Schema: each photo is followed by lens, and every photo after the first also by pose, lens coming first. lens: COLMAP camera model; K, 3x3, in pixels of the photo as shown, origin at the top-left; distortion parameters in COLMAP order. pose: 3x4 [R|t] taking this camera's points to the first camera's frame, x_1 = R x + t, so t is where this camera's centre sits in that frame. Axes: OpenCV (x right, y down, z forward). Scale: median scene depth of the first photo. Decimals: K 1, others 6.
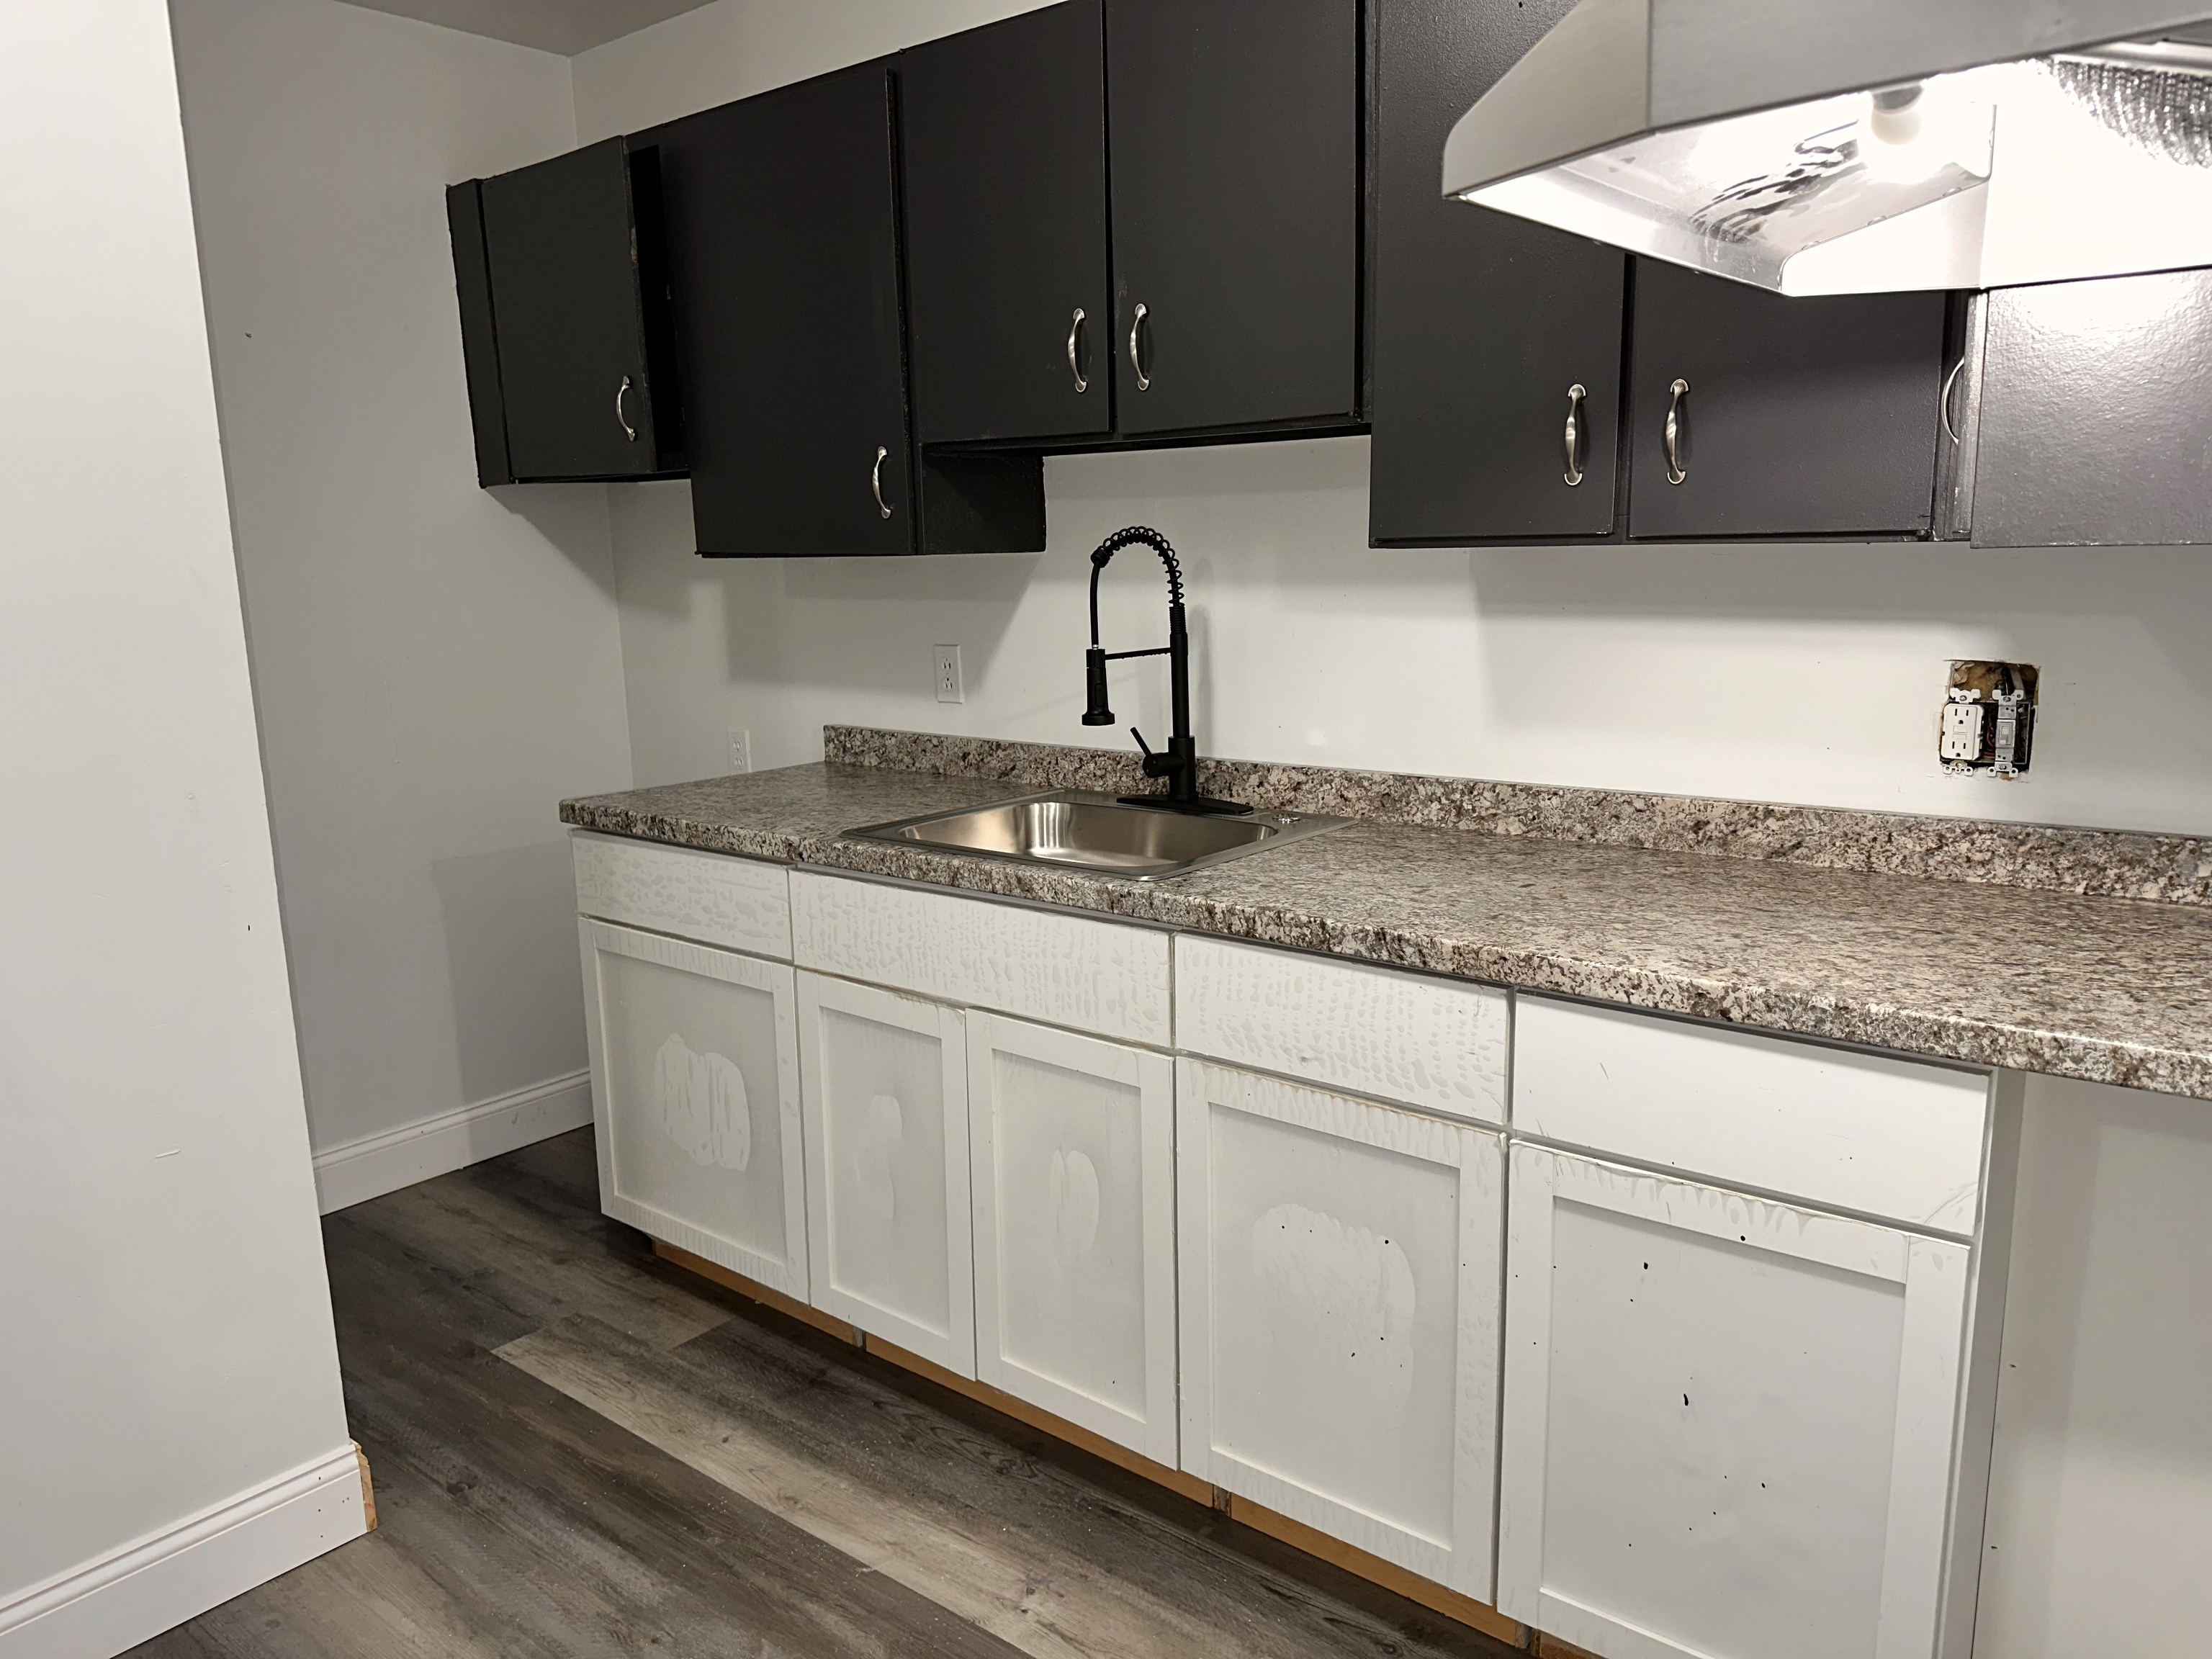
lens RADIAL K [[1584.2, 0, 1101.3], [0, 1584.2, 800.4], [0, 0, 1]] dist [0.089631, -0.098796]
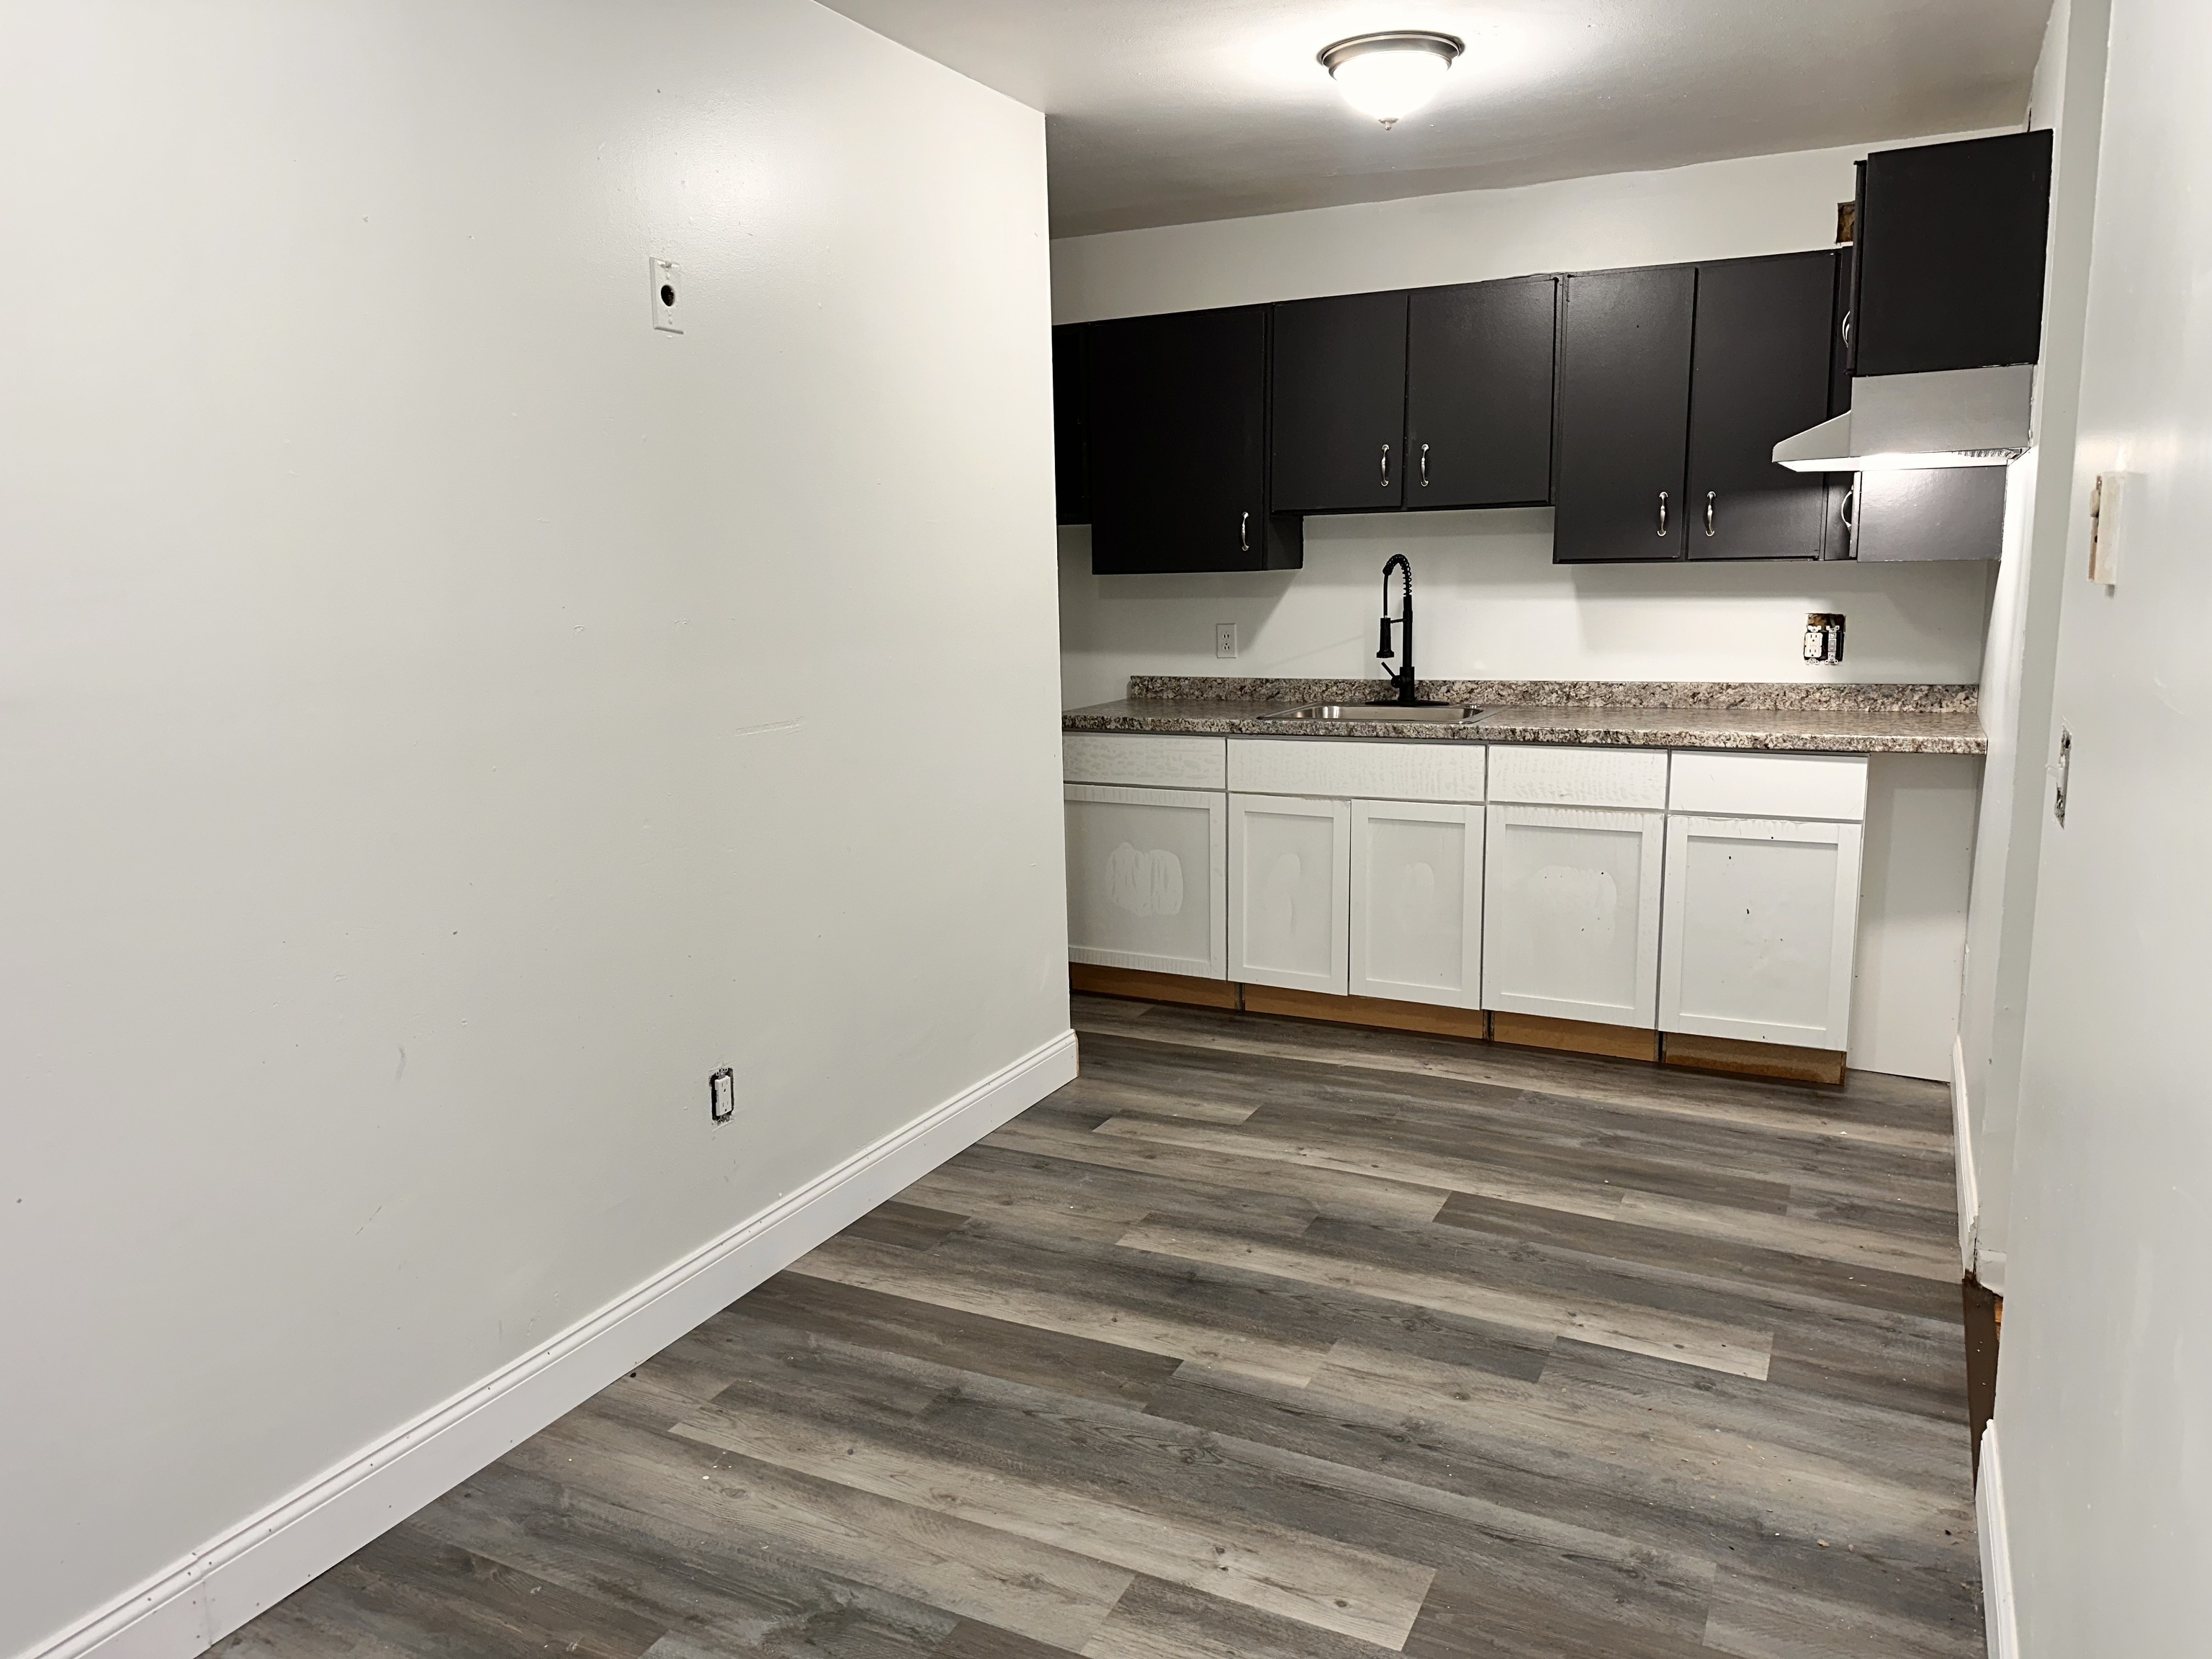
lens RADIAL K [[1584.2, 0, 1101.3], [0, 1584.2, 800.4], [0, 0, 1]] dist [0.089631, -0.098796]
pose [[0.976696, -0.033064, 0.212064, -0.869536], [0.036081, 0.999295, -0.010371, 0.152497], [-0.211572, 0.017781, 0.977201, -0.925744]]
